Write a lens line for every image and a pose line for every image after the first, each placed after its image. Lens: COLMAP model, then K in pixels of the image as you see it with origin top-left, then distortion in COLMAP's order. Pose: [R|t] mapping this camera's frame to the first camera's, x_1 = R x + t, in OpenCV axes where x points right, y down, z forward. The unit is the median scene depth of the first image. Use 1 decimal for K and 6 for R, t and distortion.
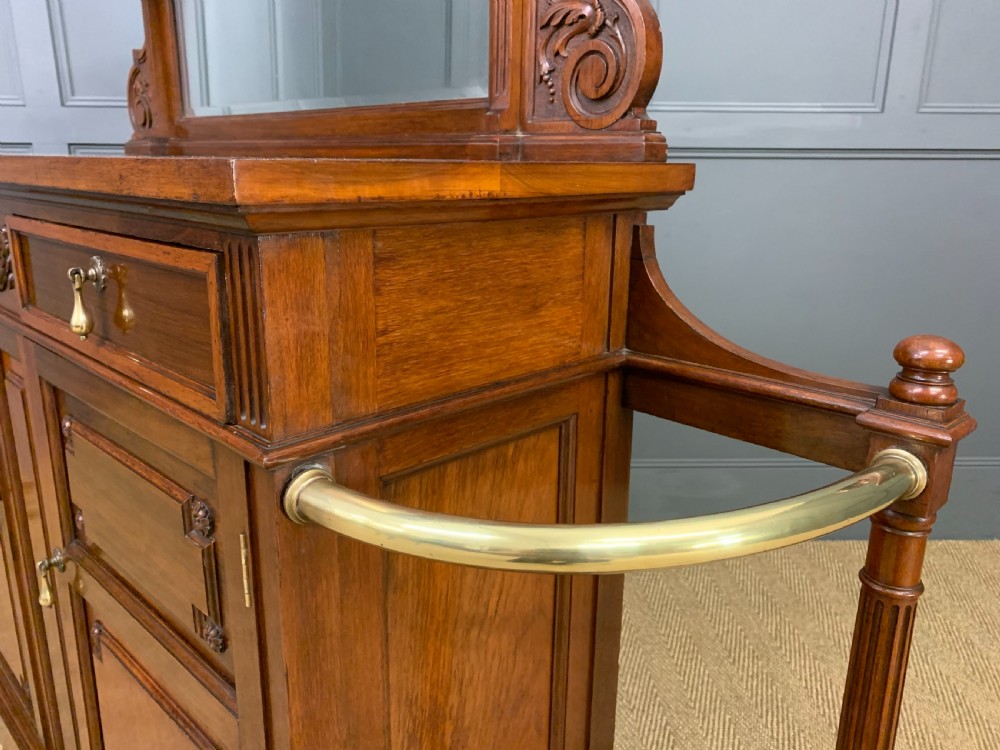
lens RADIAL K [[779.3, 0, 500.0], [0, 779.3, 375.0], [0, 0, 1]] dist [0.011708, -0.008071]
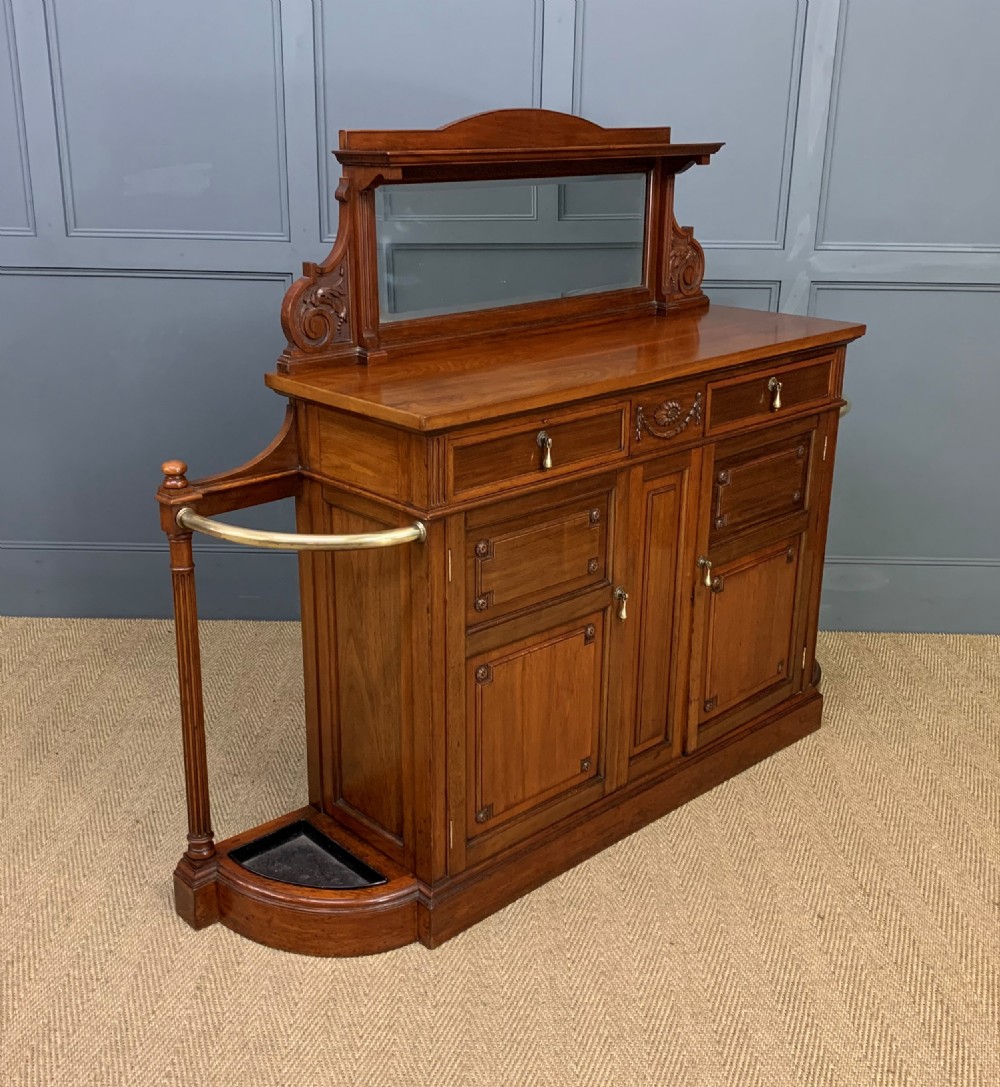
lens RADIAL K [[1234.3, 0, 487.8], [0, 1234.3, 542.5], [0, 0, 1]] dist [0.082957, -0.177200]
pose [[0.998959, 0.024052, -0.038764, -0.628414], [-0.021447, 0.997571, 0.066267, -0.054002], [0.040263, -0.065366, 0.997049, -2.555197]]
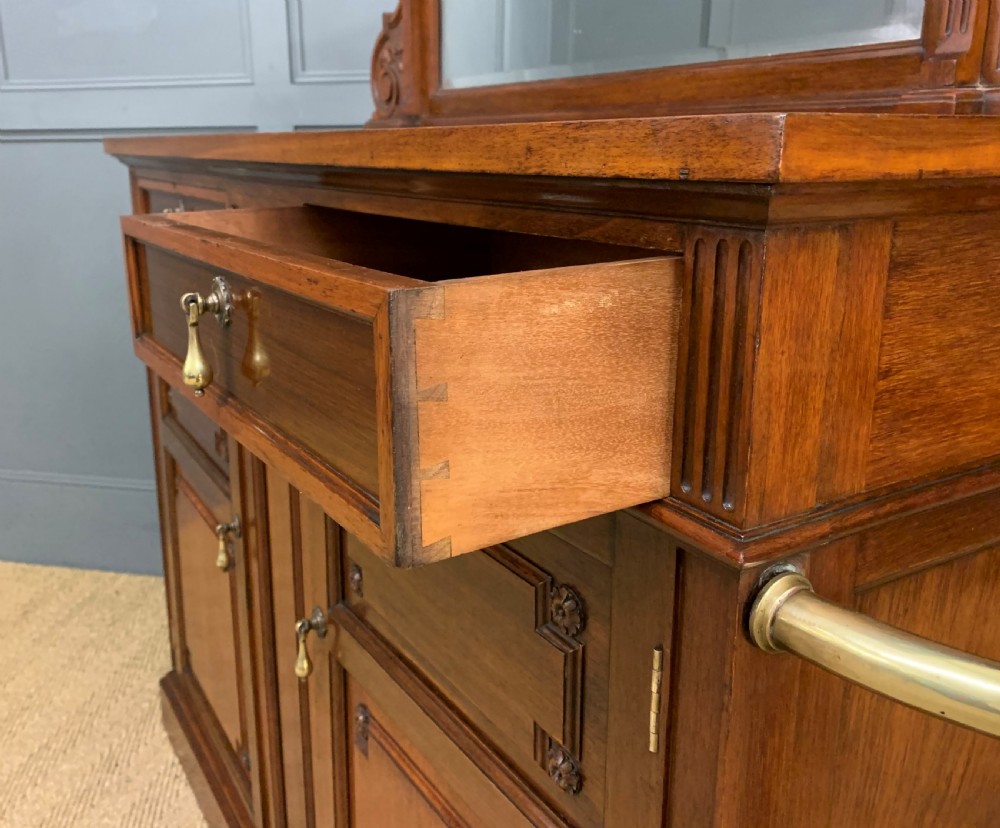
lens RADIAL K [[941.0, 0, 452.7], [0, 941.0, 374.8], [0, 0, 1]] dist [0.002350, -0.017596]
pose [[0.962983, 0.045826, -0.265638, -0.254880], [-0.053090, 0.998385, -0.020224, -0.015489], [0.264282, 0.033578, 0.963861, 0.106776]]
